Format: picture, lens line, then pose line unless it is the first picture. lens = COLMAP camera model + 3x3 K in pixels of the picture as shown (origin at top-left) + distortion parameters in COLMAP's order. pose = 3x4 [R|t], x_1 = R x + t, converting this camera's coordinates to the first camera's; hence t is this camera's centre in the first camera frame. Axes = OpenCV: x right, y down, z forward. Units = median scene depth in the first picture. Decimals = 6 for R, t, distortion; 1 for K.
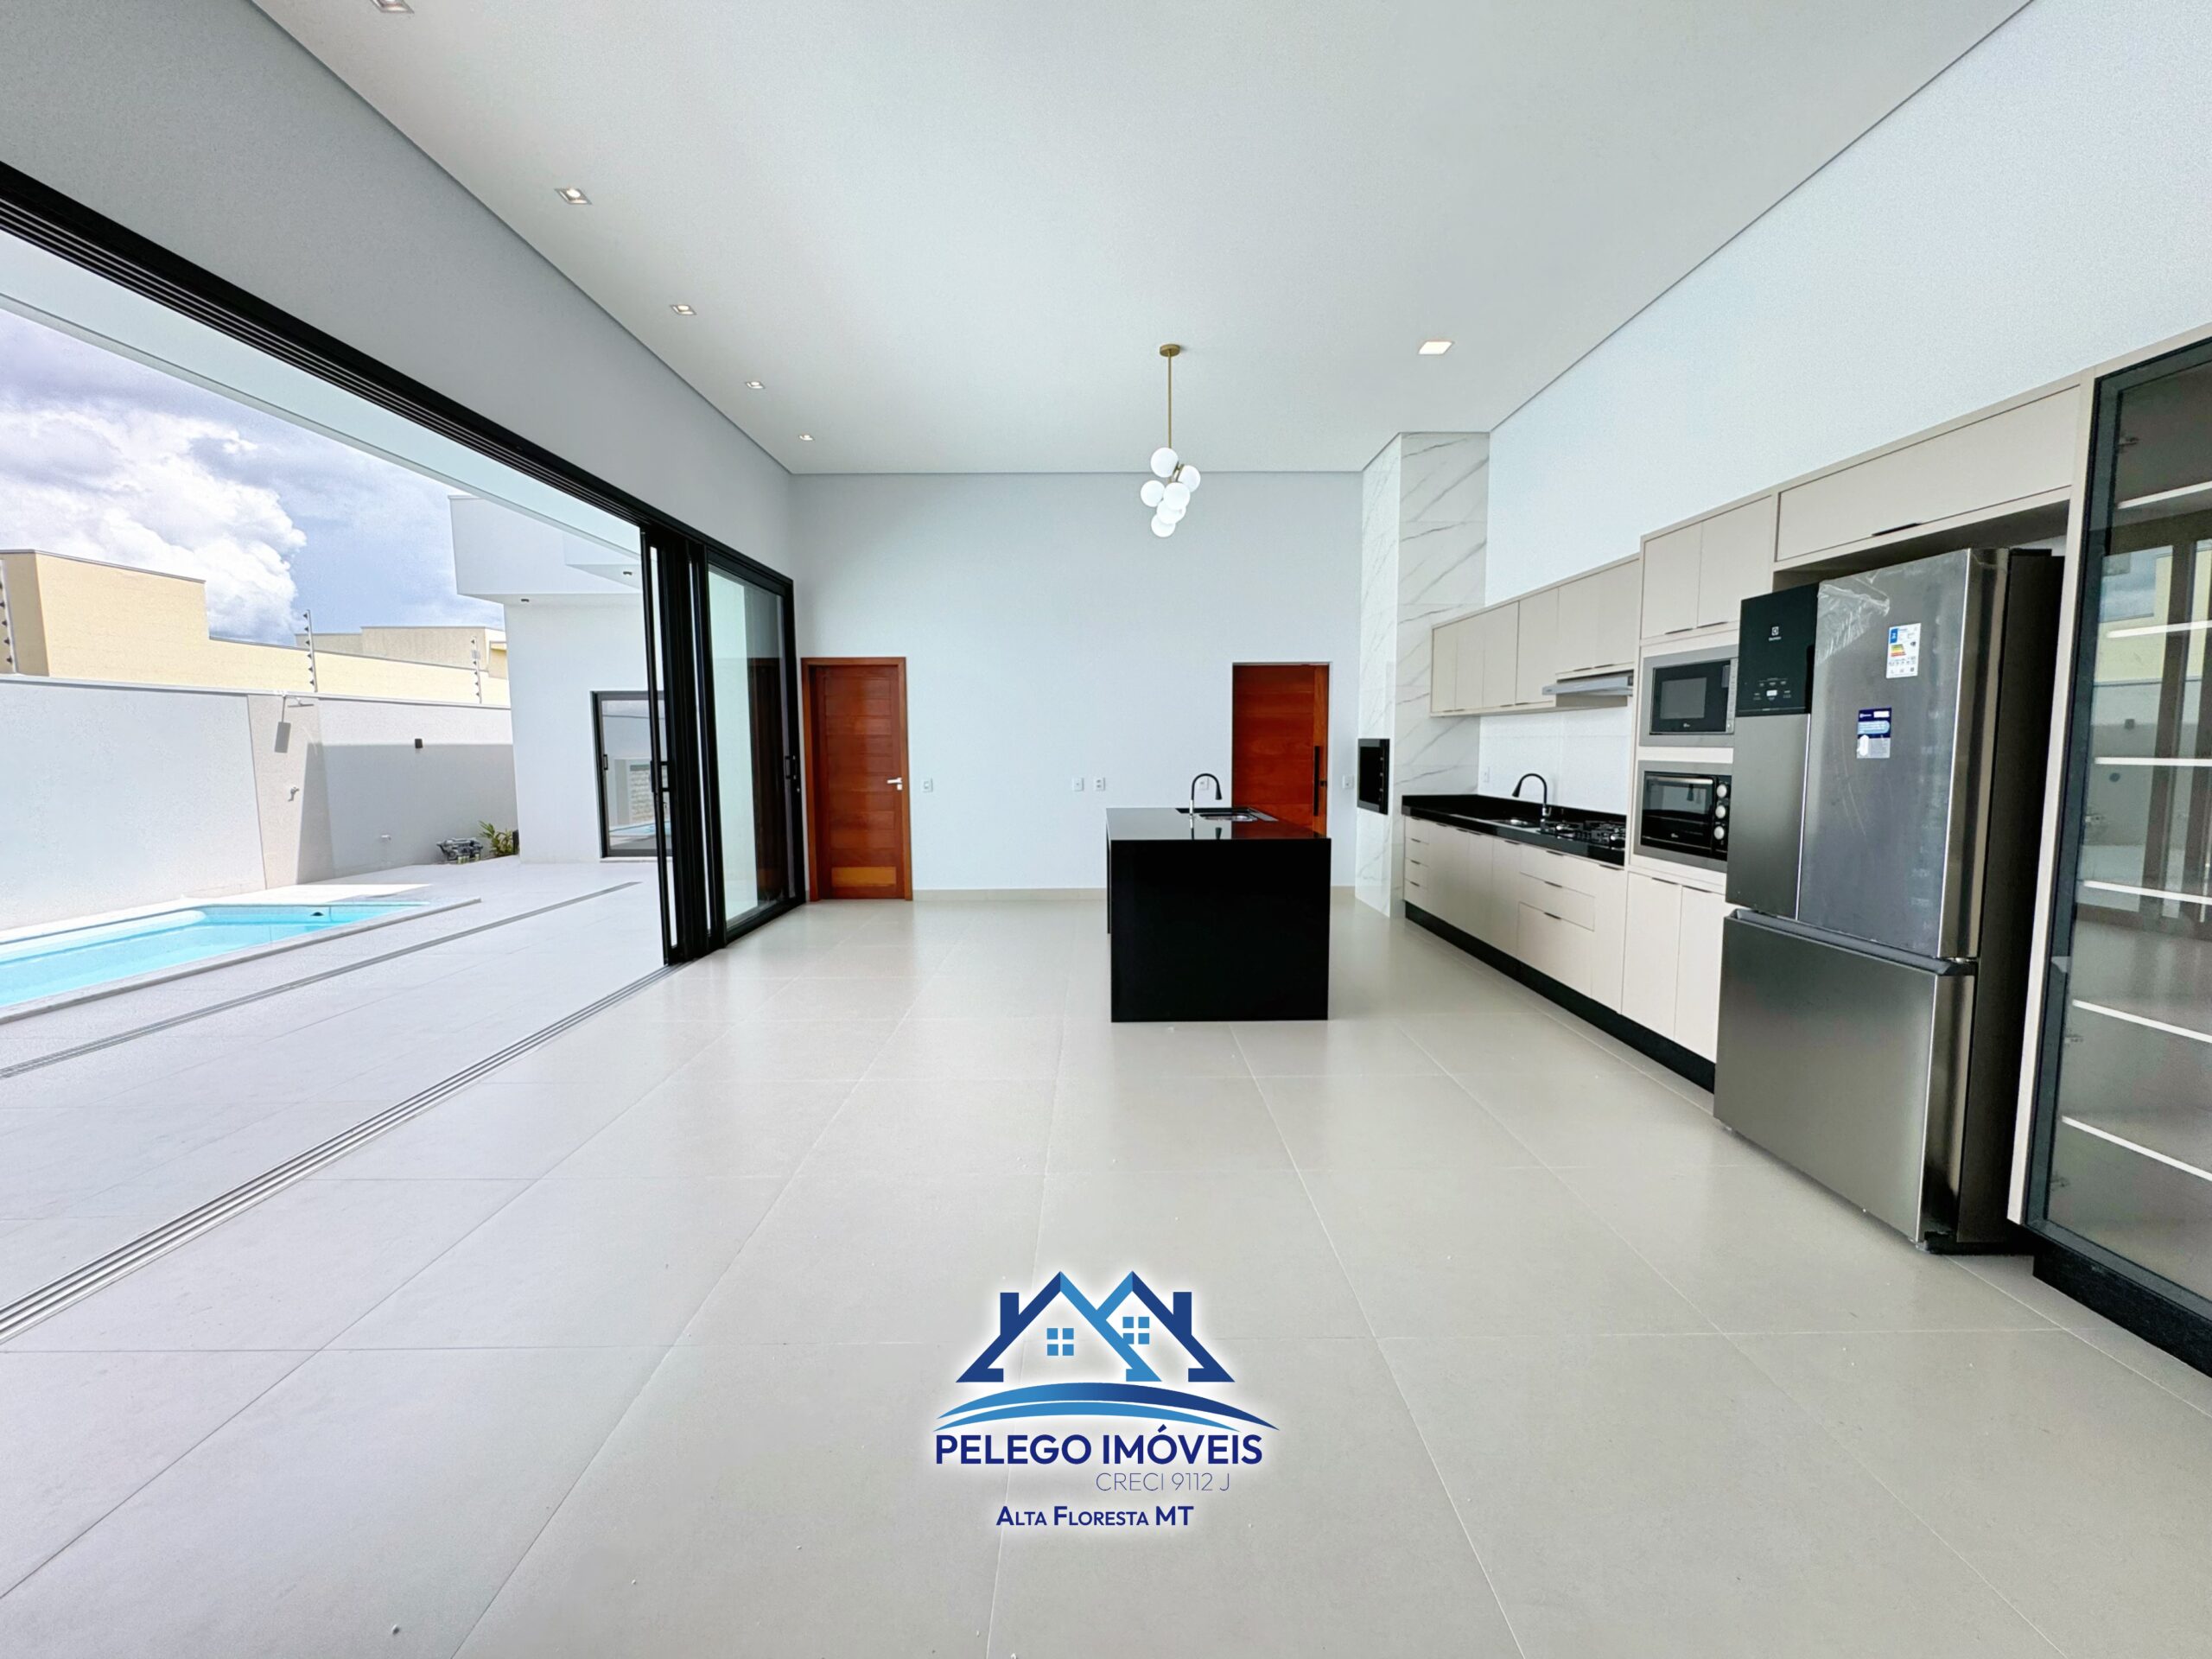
lens RADIAL K [[894.9, 0, 1107.8], [0, 894.9, 825.8], [0, 0, 1]] dist [0.002971, 0.002679]
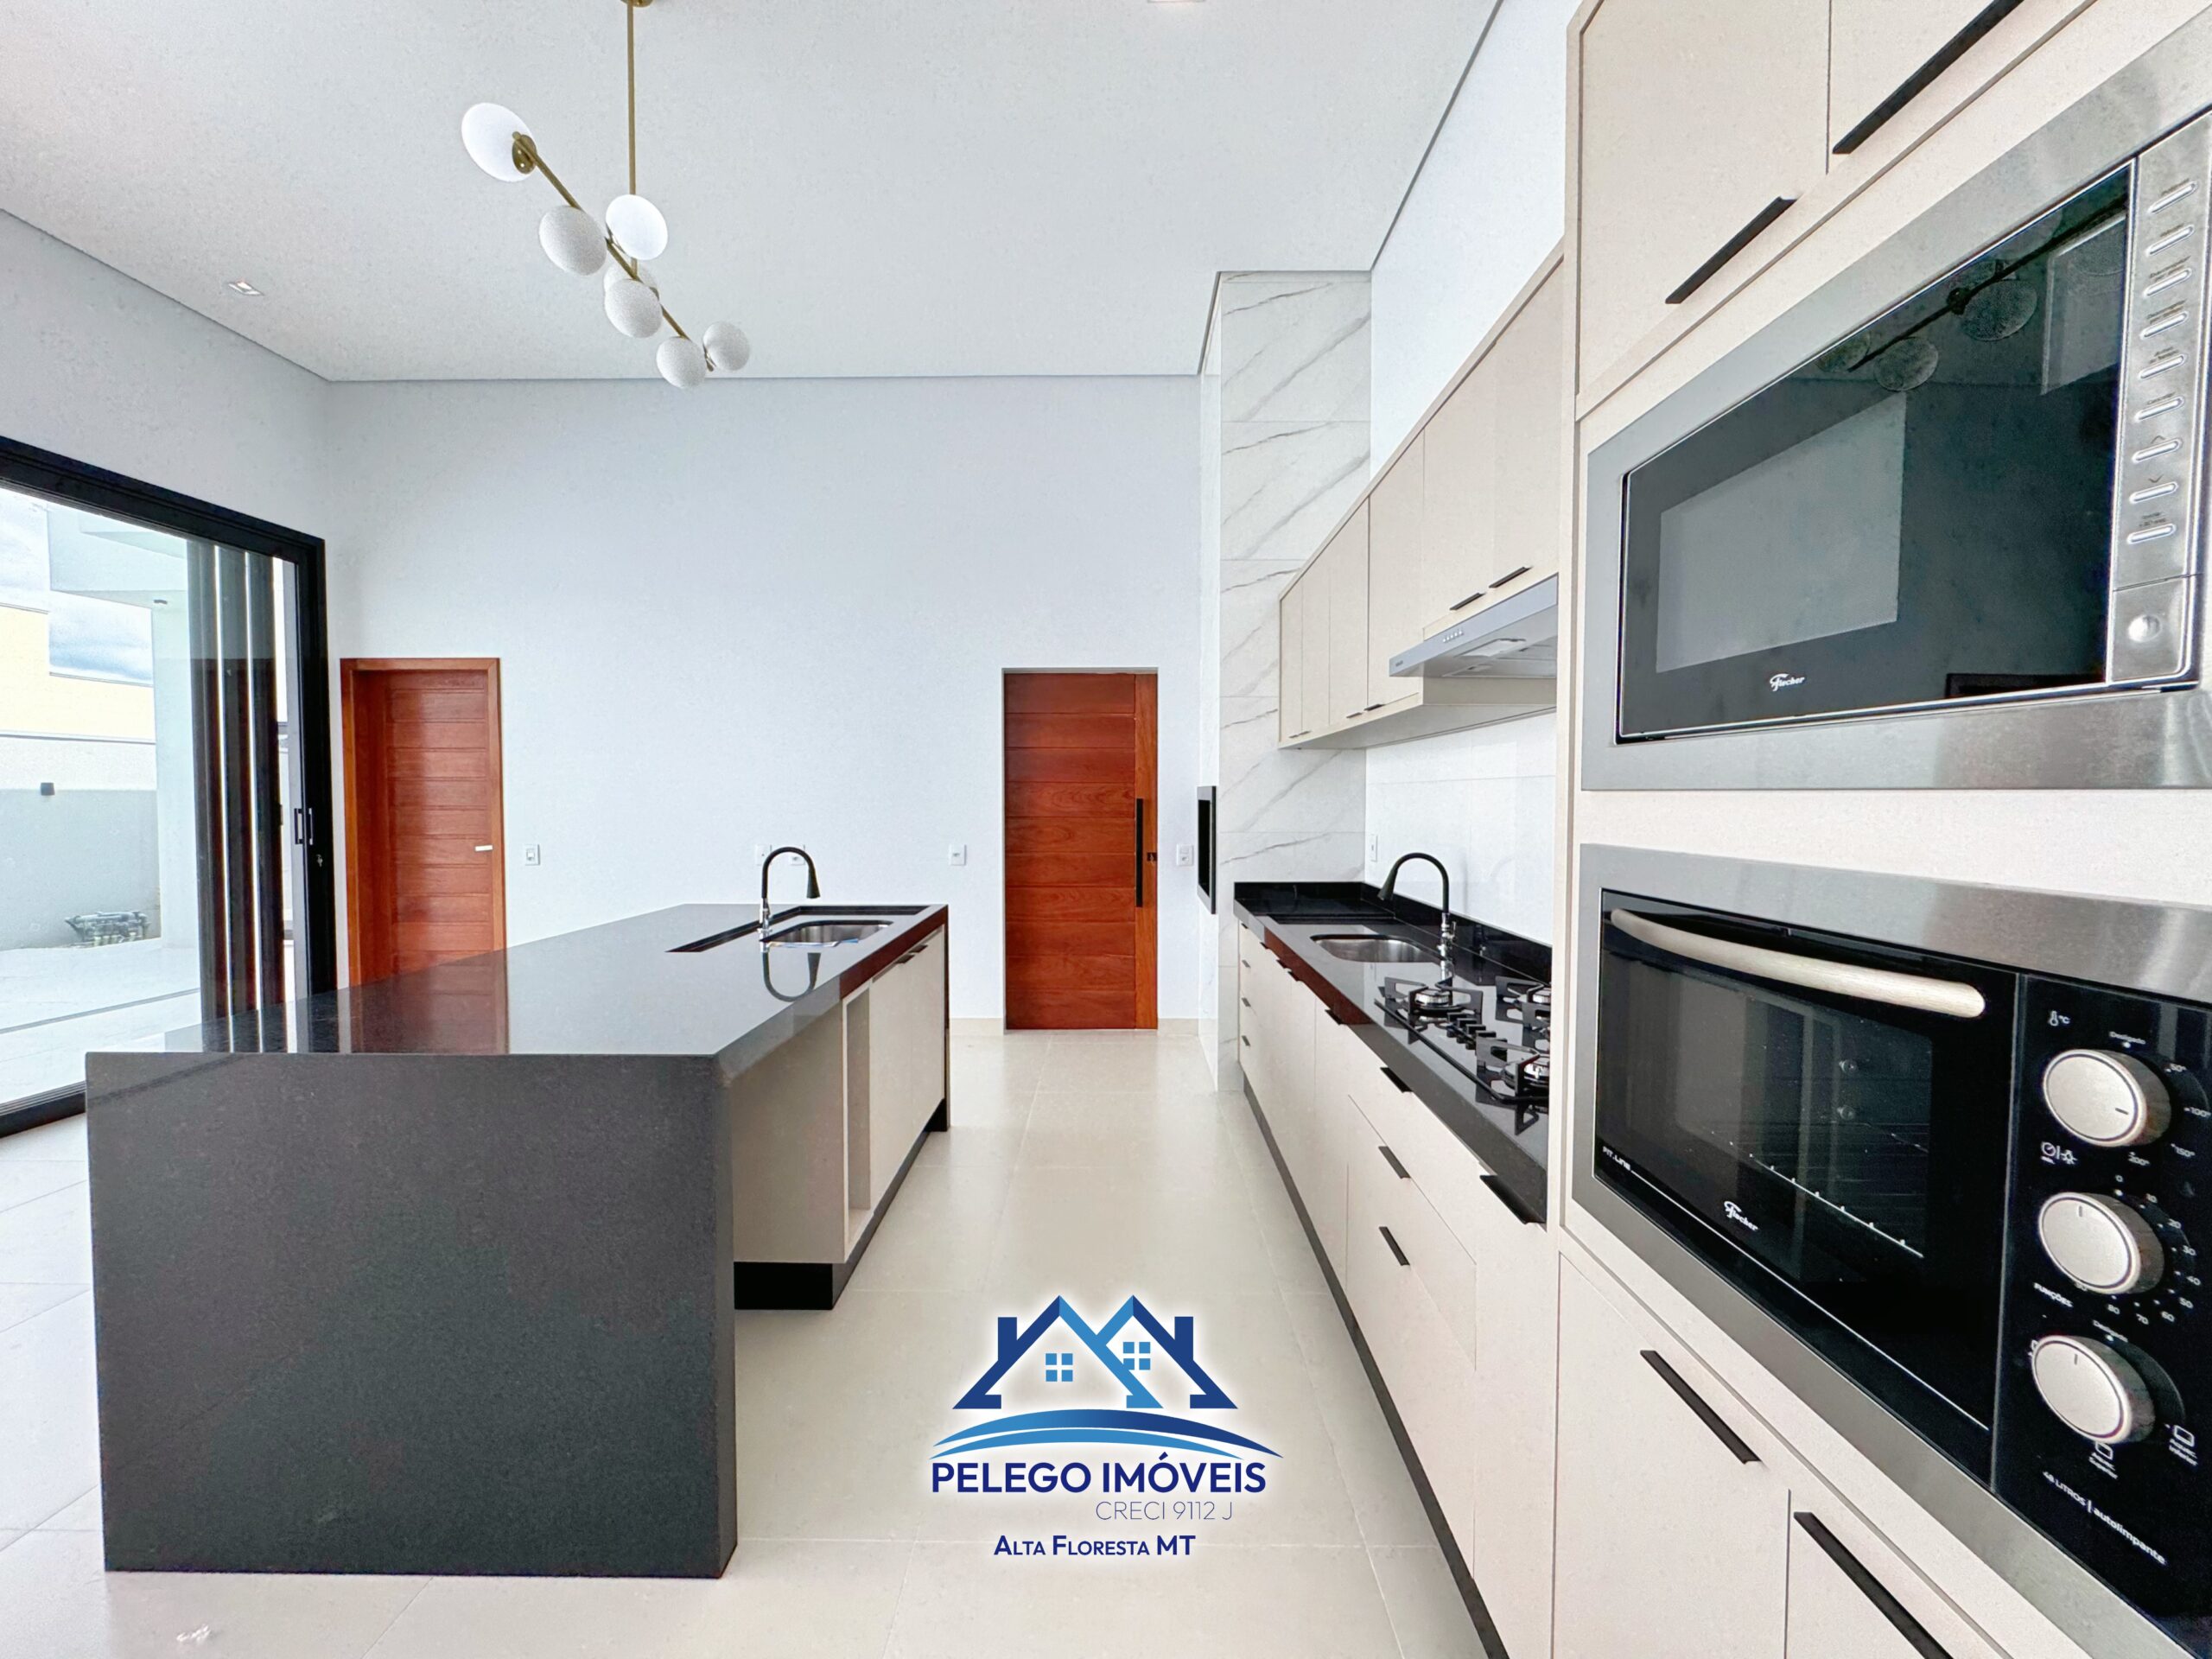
lens RADIAL K [[894.9, 0, 1101.5], [0, 894.9, 827.7], [0, 0, 1]] dist [0.002971, 0.002679]
pose [[0.999623, 0.007592, -0.026378, 0.255249], [-0.009140, 0.998211, -0.059089, -0.033976], [0.025882, 0.059308, 0.997904, 0.408427]]
